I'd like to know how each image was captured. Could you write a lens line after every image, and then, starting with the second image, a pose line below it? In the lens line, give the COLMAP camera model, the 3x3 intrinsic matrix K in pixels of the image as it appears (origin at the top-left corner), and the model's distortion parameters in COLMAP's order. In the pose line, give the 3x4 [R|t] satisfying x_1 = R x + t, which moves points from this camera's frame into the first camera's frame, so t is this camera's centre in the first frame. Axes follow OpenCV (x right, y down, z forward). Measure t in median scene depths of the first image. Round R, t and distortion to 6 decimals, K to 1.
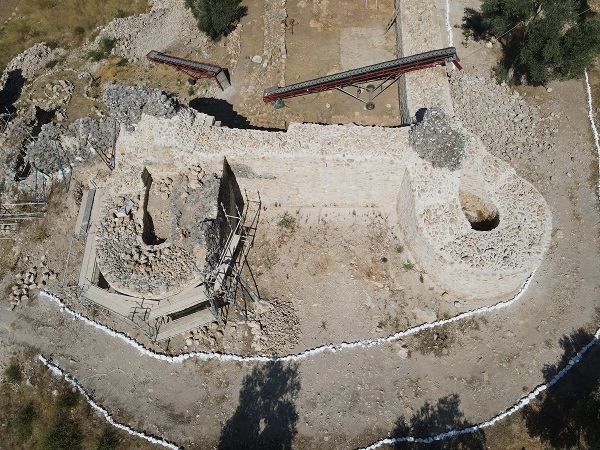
lens RADIAL K [[435.0, 0, 300.0], [0, 435.0, 225.0], [0, 0, 1]] dist [-0.026712, 0.055763]
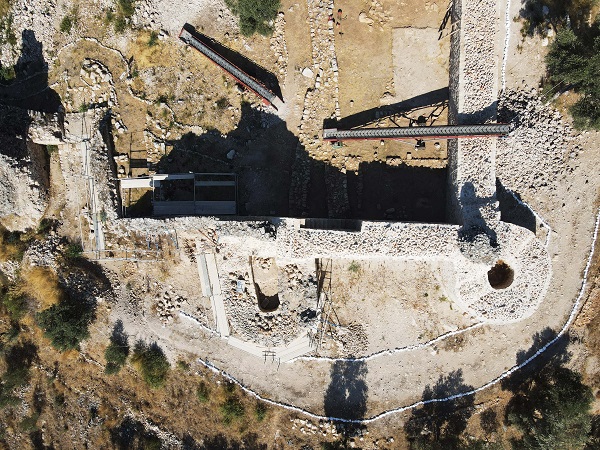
lens RADIAL K [[424.8, 0, 300.0], [0, 424.8, 225.0], [0, 0, 1]] dist [0.000524, -0.002489]
pose [[0.997453, -0.071317, -0.001526, -0.207887], [0.059605, 0.821523, 0.567051, -0.964931], [-0.039187, -0.565698, 0.823681, 0.004917]]
